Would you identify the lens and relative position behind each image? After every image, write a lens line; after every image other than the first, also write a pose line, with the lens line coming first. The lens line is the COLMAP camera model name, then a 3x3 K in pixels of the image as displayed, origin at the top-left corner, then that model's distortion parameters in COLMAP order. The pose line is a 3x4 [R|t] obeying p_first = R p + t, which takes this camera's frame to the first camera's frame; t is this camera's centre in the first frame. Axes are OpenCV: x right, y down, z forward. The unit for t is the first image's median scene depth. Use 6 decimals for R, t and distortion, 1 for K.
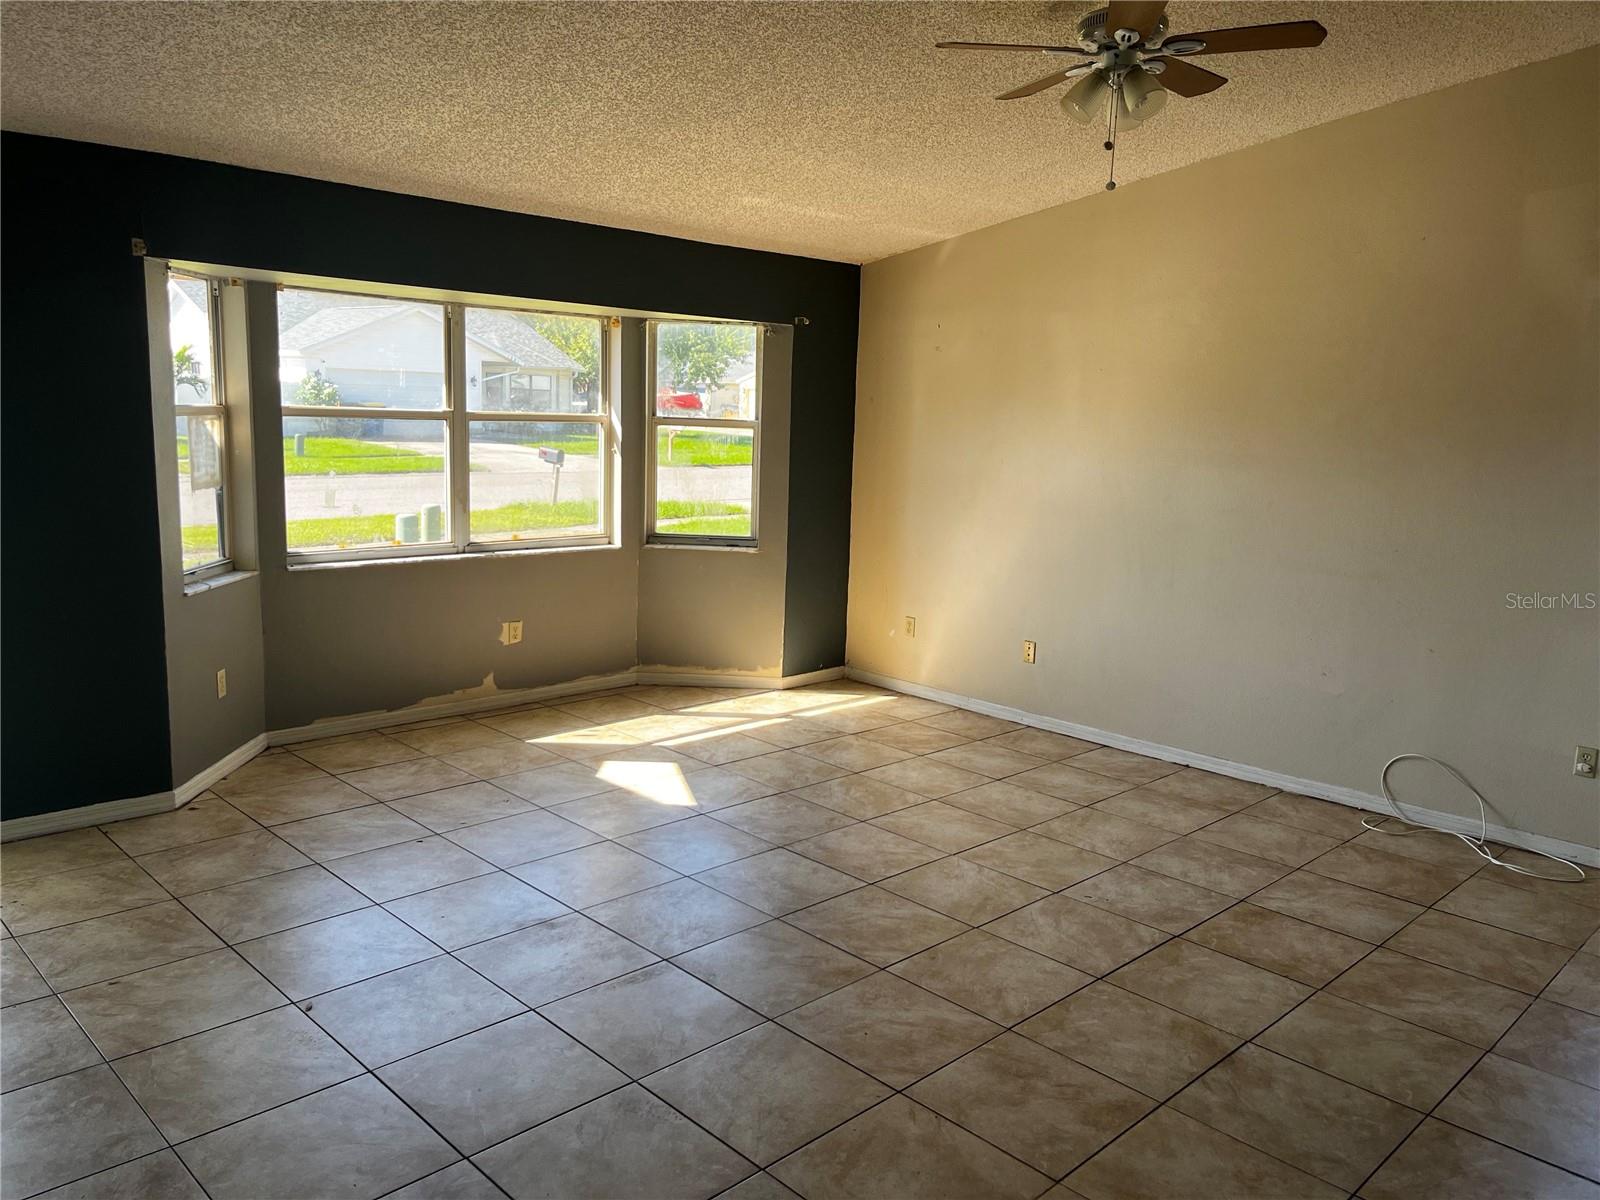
lens RADIAL K [[1221.8, 0, 792.1], [0, 1221.8, 583.2], [0, 0, 1]] dist [0.062900, -0.076194]
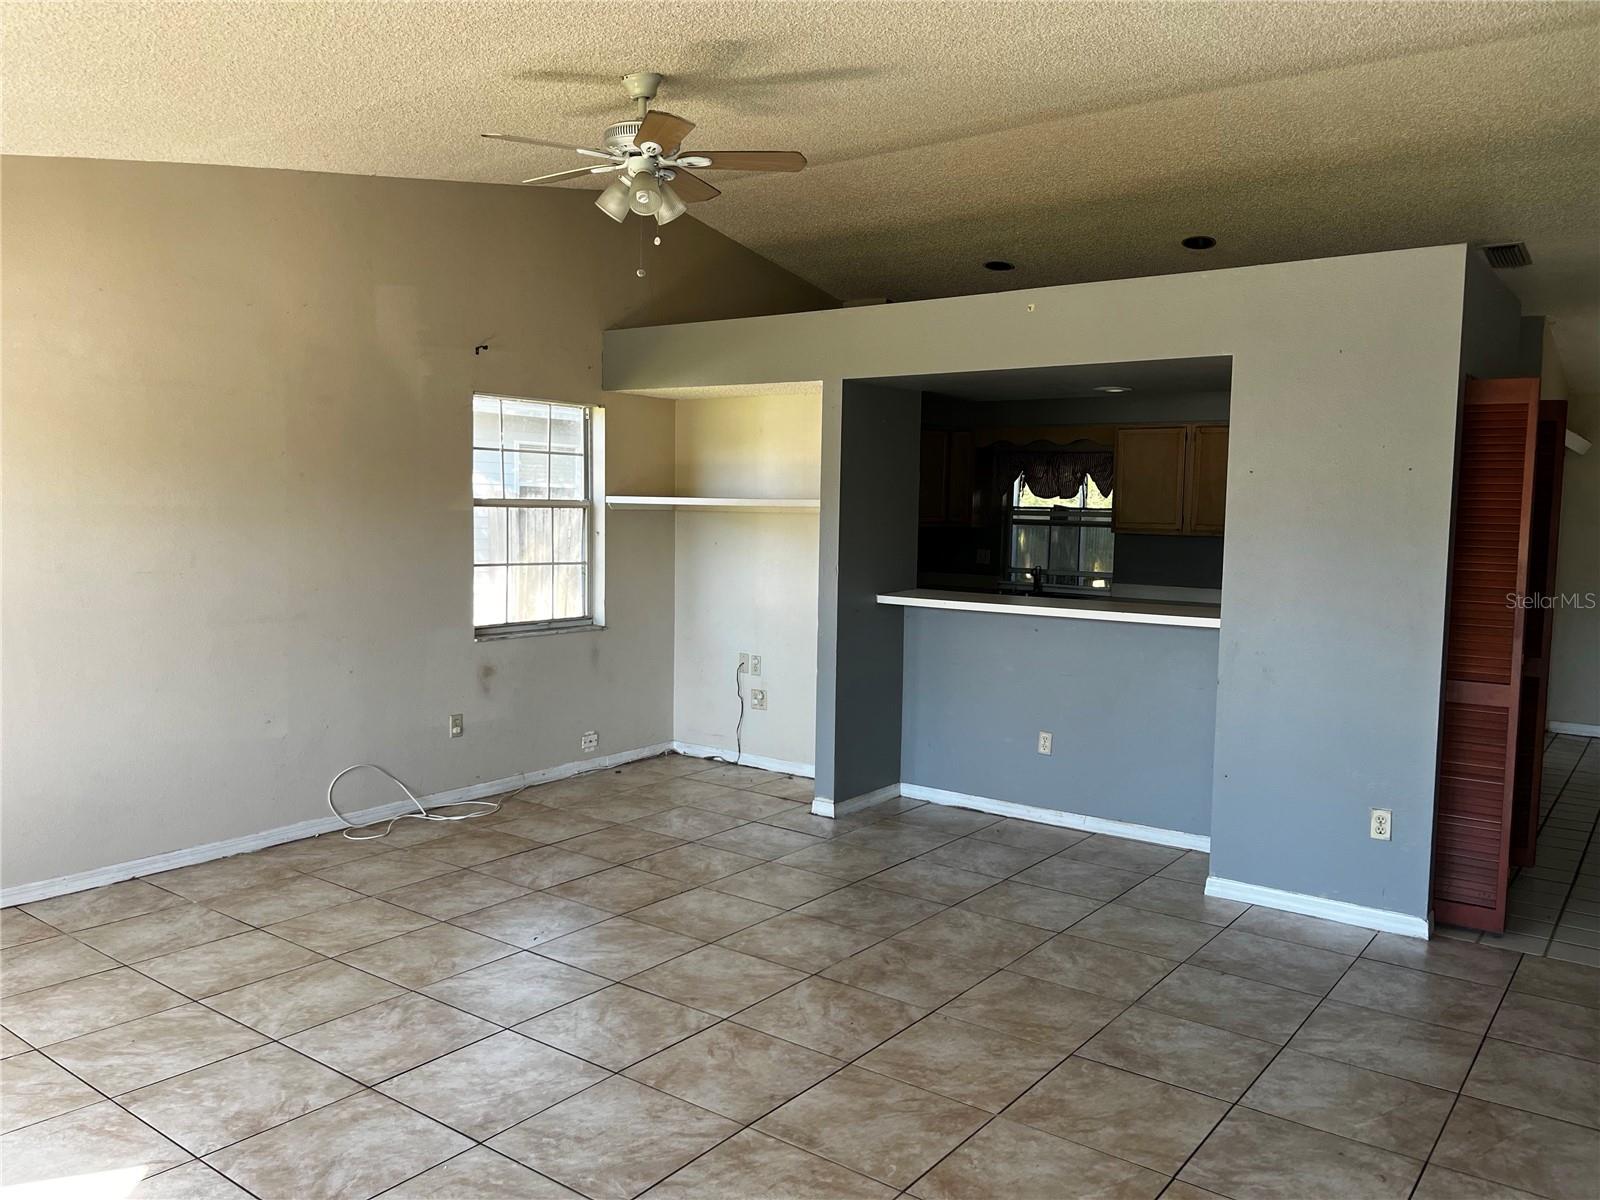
lens RADIAL K [[1221.8, 0, 792.1], [0, 1221.8, 583.2], [0, 0, 1]] dist [0.062900, -0.076194]
pose [[-0.142757, -0.105937, 0.984072, -0.700196], [0.123660, 0.984556, 0.123928, -0.126373], [-0.982002, 0.139382, -0.127452, 0.794622]]
